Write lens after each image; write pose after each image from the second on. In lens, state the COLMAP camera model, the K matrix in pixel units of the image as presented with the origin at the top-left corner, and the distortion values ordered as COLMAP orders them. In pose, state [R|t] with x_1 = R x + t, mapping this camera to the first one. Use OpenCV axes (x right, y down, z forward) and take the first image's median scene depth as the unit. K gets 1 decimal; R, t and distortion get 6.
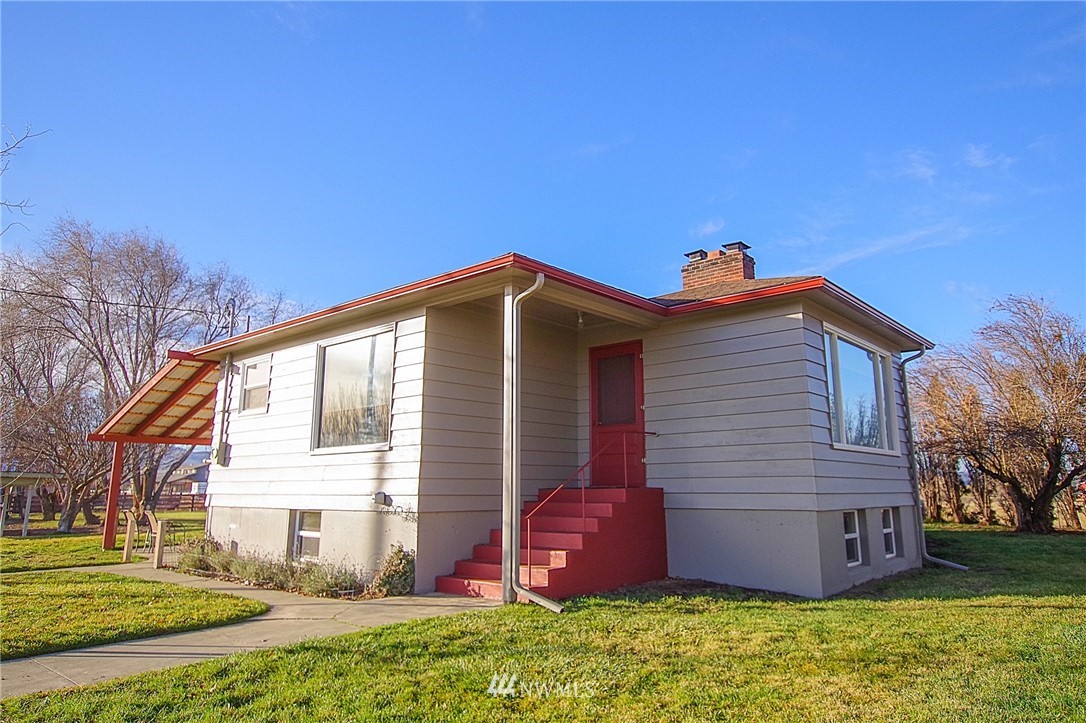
lens RADIAL K [[702.0, 0, 550.6], [0, 702.0, 364.1], [0, 0, 1]] dist [0.005427, 0.007134]
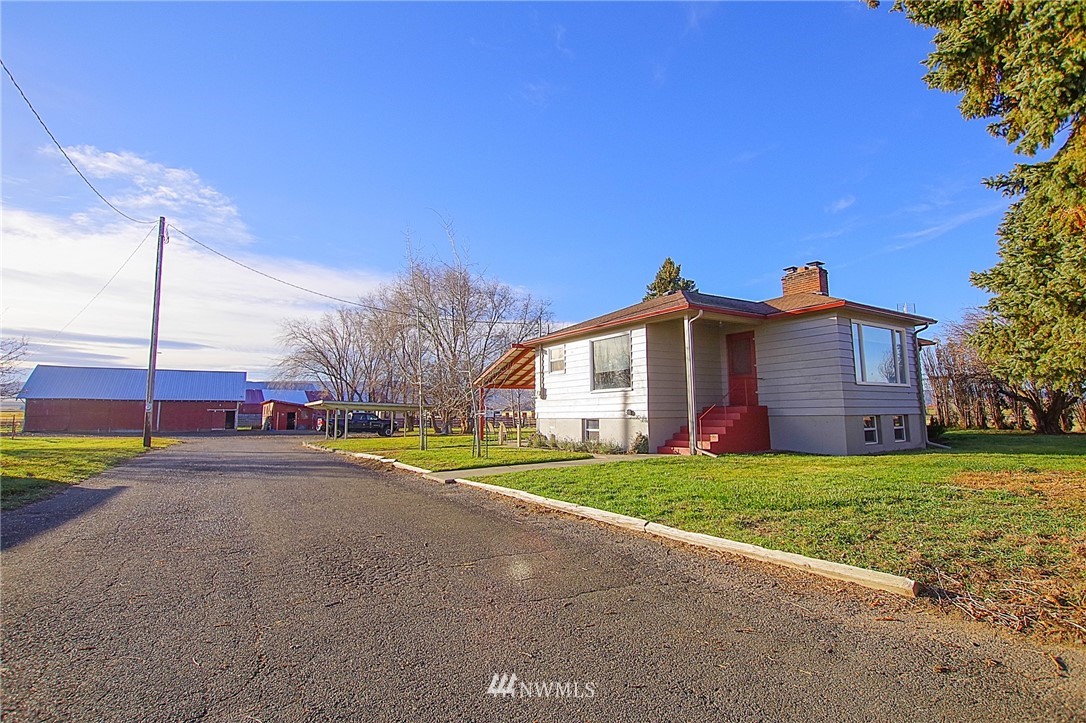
lens RADIAL K [[519.3, 0, 561.1], [0, 519.3, 351.2], [0, 0, 1]] dist [-0.012451, 0.000592]
pose [[0.965646, -0.041305, -0.256557, -0.019060], [0.055630, 0.997257, 0.048829, -0.075604], [0.253836, -0.061423, 0.965295, -0.510158]]
